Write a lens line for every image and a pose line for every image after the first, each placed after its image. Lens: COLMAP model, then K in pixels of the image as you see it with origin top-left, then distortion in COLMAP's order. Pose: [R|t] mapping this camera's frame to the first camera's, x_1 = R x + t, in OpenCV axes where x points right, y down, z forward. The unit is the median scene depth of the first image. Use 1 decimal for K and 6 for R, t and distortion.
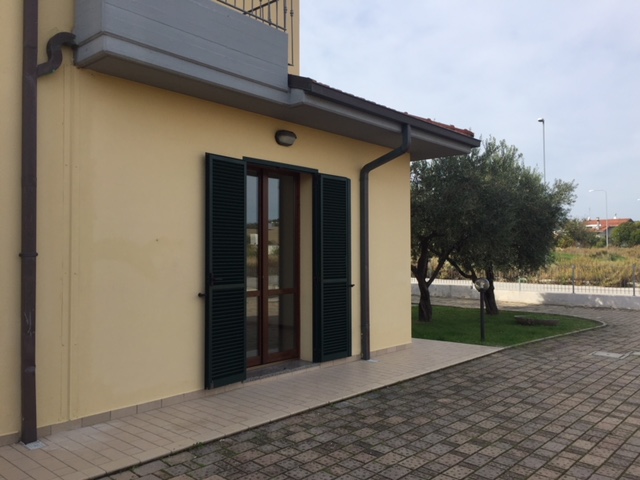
lens RADIAL K [[547.5, 0, 322.0], [0, 547.5, 238.8], [0, 0, 1]] dist [0.046400, -0.057610]
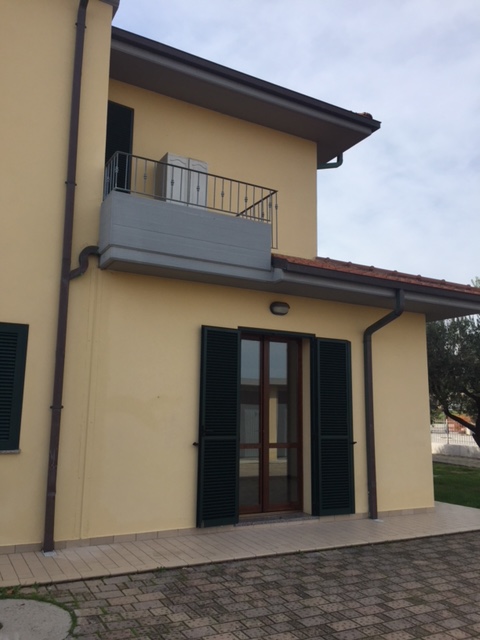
lens RADIAL K [[543.8, 0, 233.5], [0, 543.8, 315.8], [0, 0, 1]] dist [0.052020, -0.083471]
pose [[0.938928, -0.040839, -0.341682, 0.279528], [-0.009211, 0.989595, -0.143589, -0.003727], [0.343991, 0.137966, 0.928782, -0.110157]]
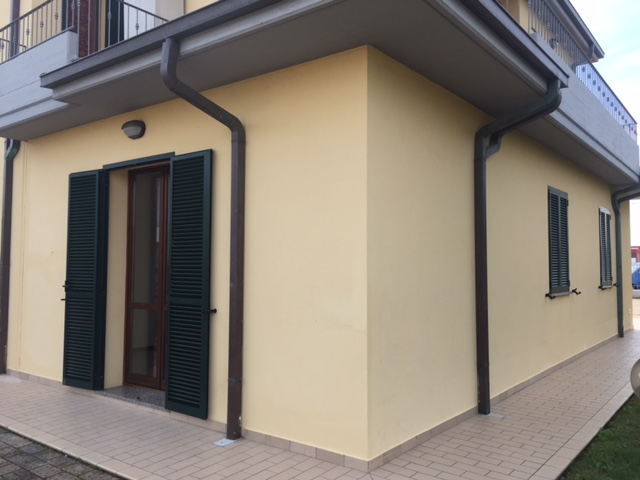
lens RADIAL K [[547.5, 0, 321.9], [0, 547.5, 234.3], [0, 0, 1]] dist [0.046400, -0.057610]
pose [[0.065689, -0.054656, -0.996342, 0.985745], [0.025736, 0.998259, -0.053065, 0.044352], [0.997508, -0.022156, 0.066981, 1.492834]]
